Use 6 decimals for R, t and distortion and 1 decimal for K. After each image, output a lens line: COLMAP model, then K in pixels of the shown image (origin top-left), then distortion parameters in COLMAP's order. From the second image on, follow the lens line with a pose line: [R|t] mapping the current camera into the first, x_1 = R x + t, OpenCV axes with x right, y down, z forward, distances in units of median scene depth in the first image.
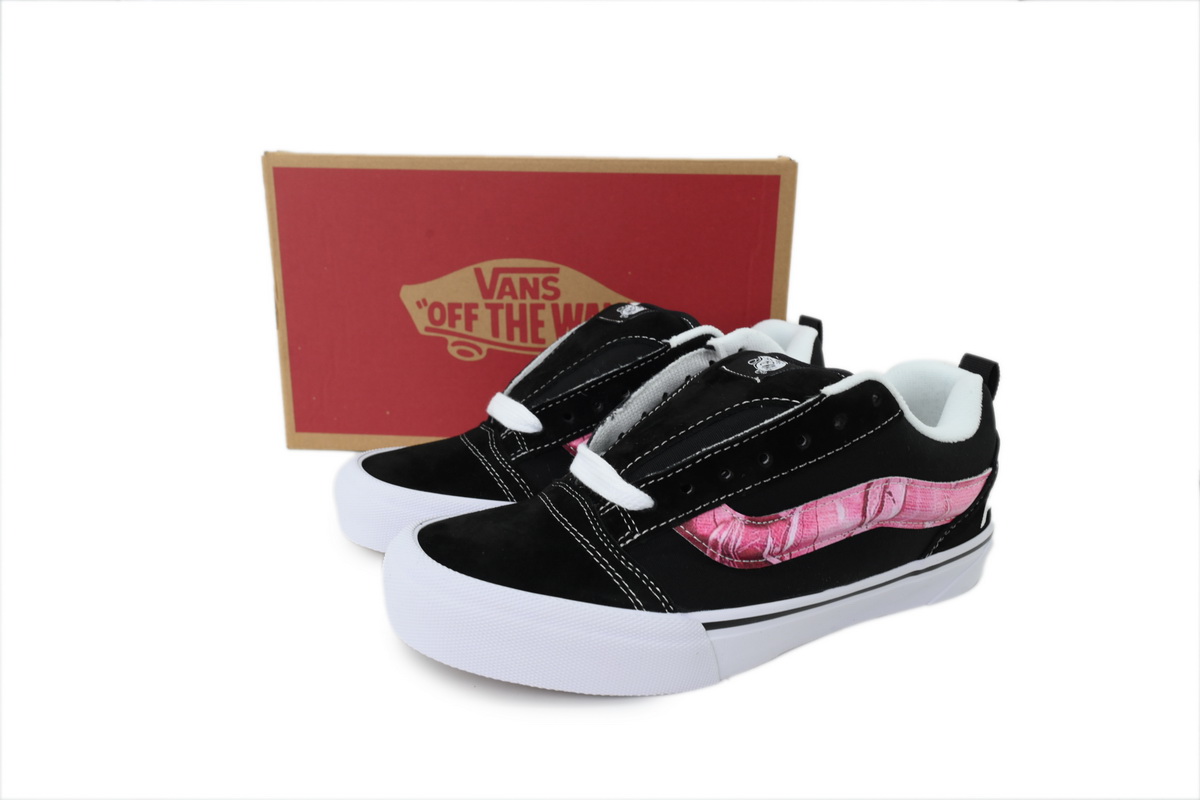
lens RADIAL K [[819.9, 0, 599.8], [0, 819.9, 401.5], [0, 0, 1]] dist [0.004841, -0.000597]
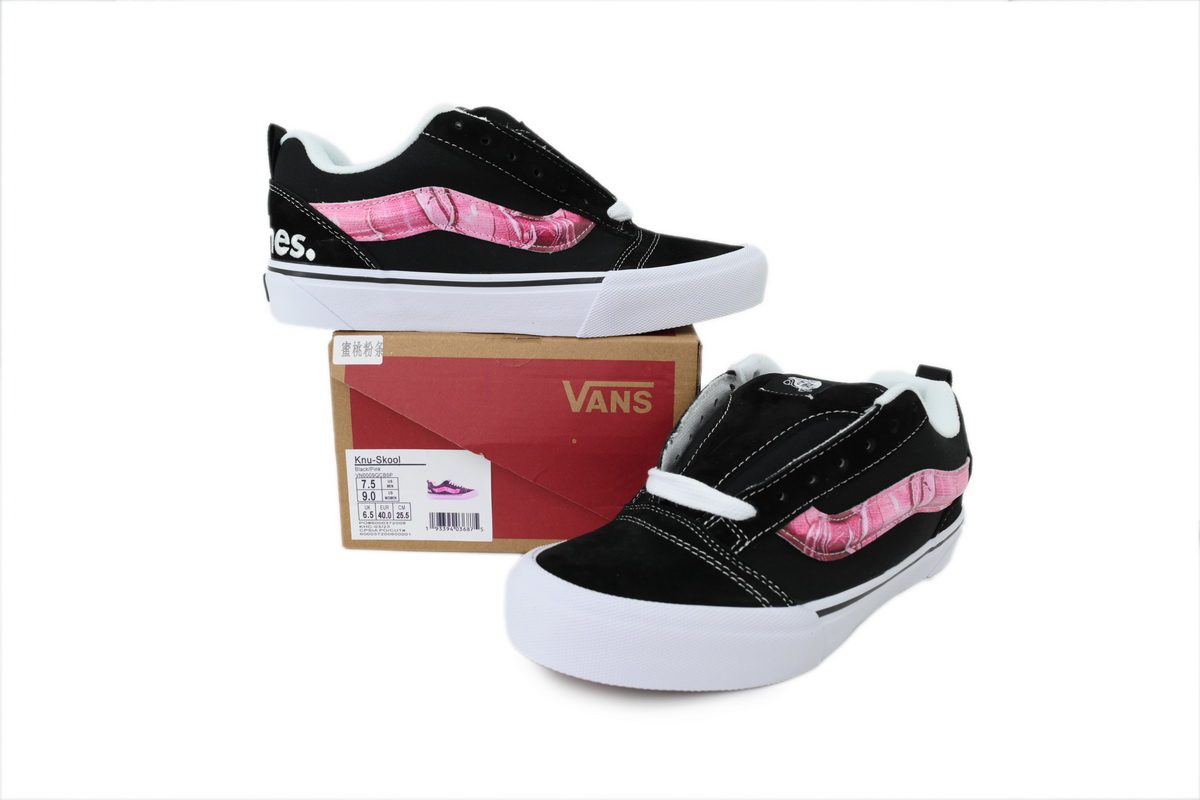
lens RADIAL K [[819.9, 0, 600.2], [0, 819.9, 398.4], [0, 0, 1]] dist [0.004841, -0.000597]
pose [[0.961107, -0.071240, 0.266830, -0.427846], [0.083264, 0.995947, -0.034006, -0.010783], [-0.263326, 0.054901, 0.963144, -0.034815]]
